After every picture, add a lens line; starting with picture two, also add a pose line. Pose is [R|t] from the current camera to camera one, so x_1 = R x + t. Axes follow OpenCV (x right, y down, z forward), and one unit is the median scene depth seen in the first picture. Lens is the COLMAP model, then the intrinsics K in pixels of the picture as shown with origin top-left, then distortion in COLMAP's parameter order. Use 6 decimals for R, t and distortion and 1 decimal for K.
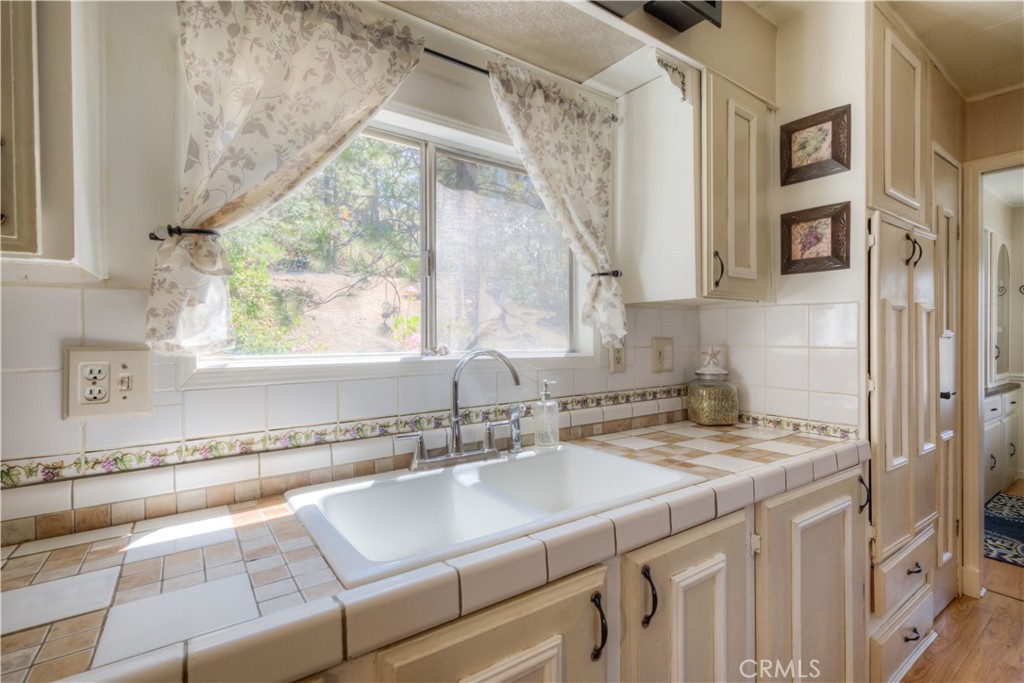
lens RADIAL K [[471.1, 0, 526.0], [0, 471.1, 338.3], [0, 0, 1]] dist [0.000093, 0.000095]
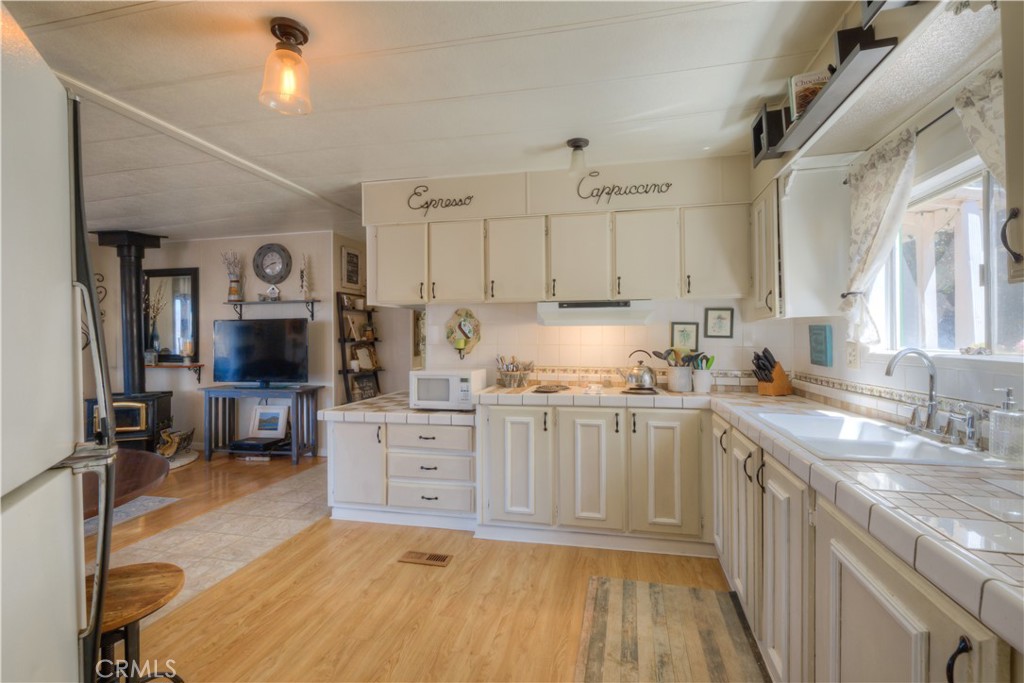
lens RADIAL K [[472.7, 0, 511.9], [0, 472.7, 336.8], [0, 0, 1]] dist [0.000277, 0.000072]
pose [[-0.751433, 0.004723, -0.659793, 1.416318], [0.006364, 0.999980, -0.000089, -0.013883], [0.659779, -0.004265, -0.751448, 1.108056]]
